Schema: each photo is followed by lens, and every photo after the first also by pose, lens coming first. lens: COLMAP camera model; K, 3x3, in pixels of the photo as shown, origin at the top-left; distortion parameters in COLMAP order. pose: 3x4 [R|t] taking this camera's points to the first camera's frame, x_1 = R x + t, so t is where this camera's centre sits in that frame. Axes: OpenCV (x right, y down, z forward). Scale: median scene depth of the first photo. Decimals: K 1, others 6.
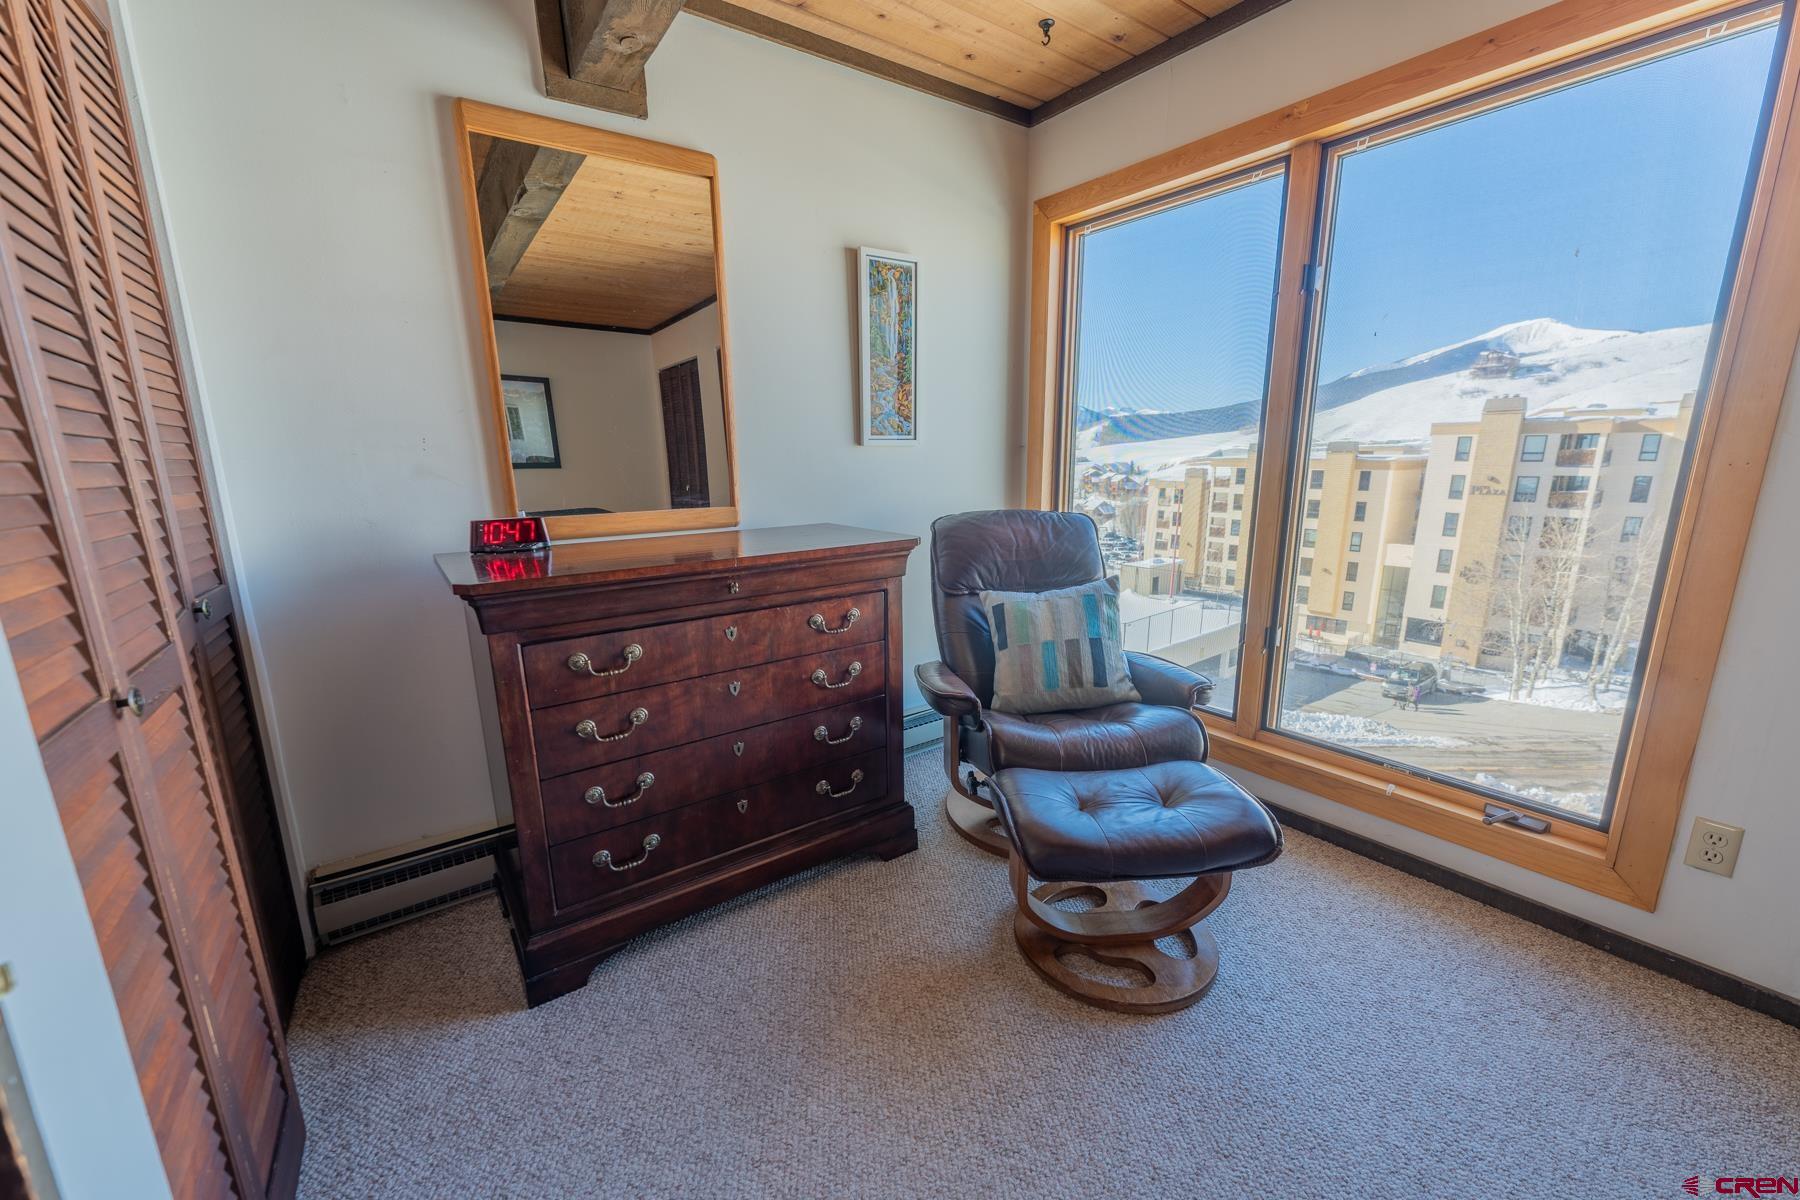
lens RADIAL K [[714.5, 0, 899.2], [0, 714.5, 618.0], [0, 0, 1]] dist [0.001955, 0.000353]
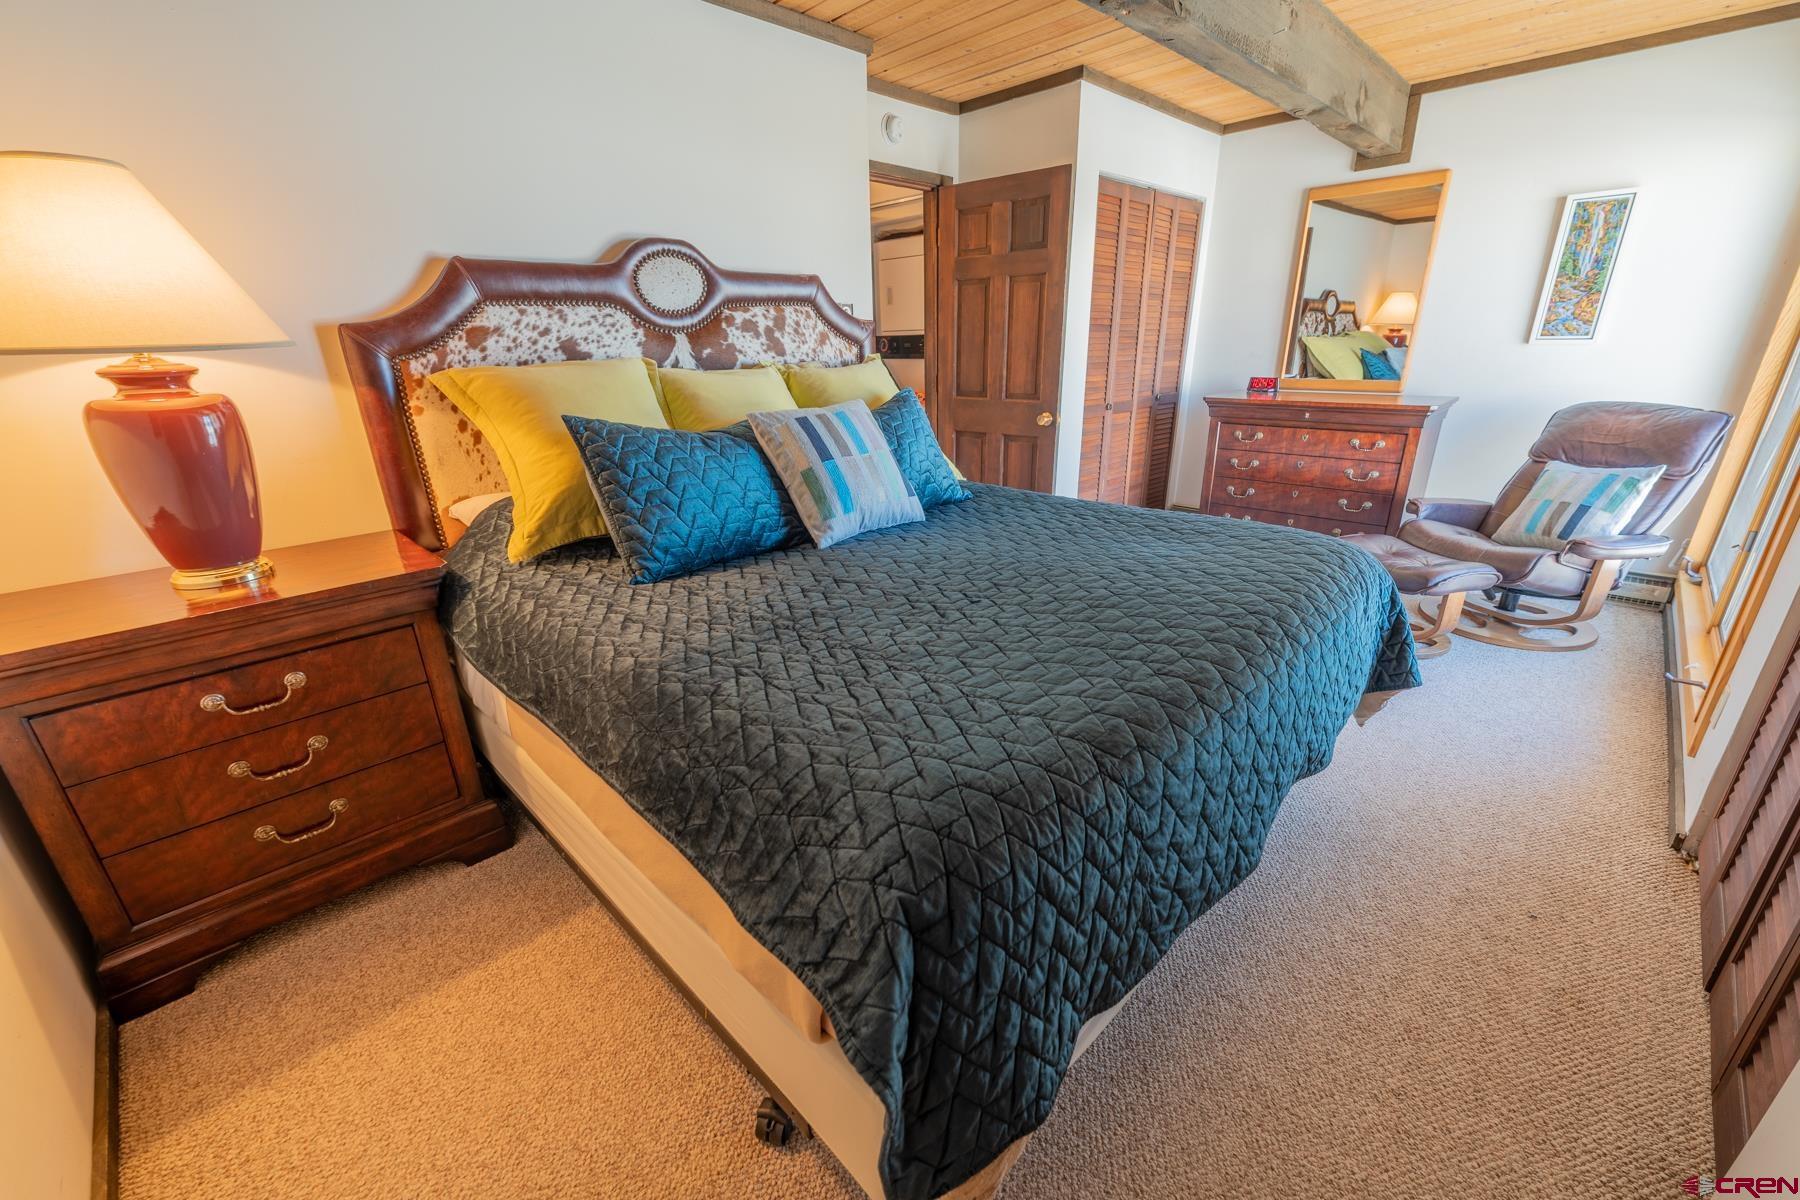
lens RADIAL K [[727.7, 0, 898.1], [0, 727.7, 616.9], [0, 0, 1]] dist [-0.003252, 0.000091]
pose [[0.158182, 0.366716, -0.916787, 1.372186], [-0.201509, 0.920925, 0.333603, 0.027075], [0.966630, 0.131971, 0.219570, -0.472285]]
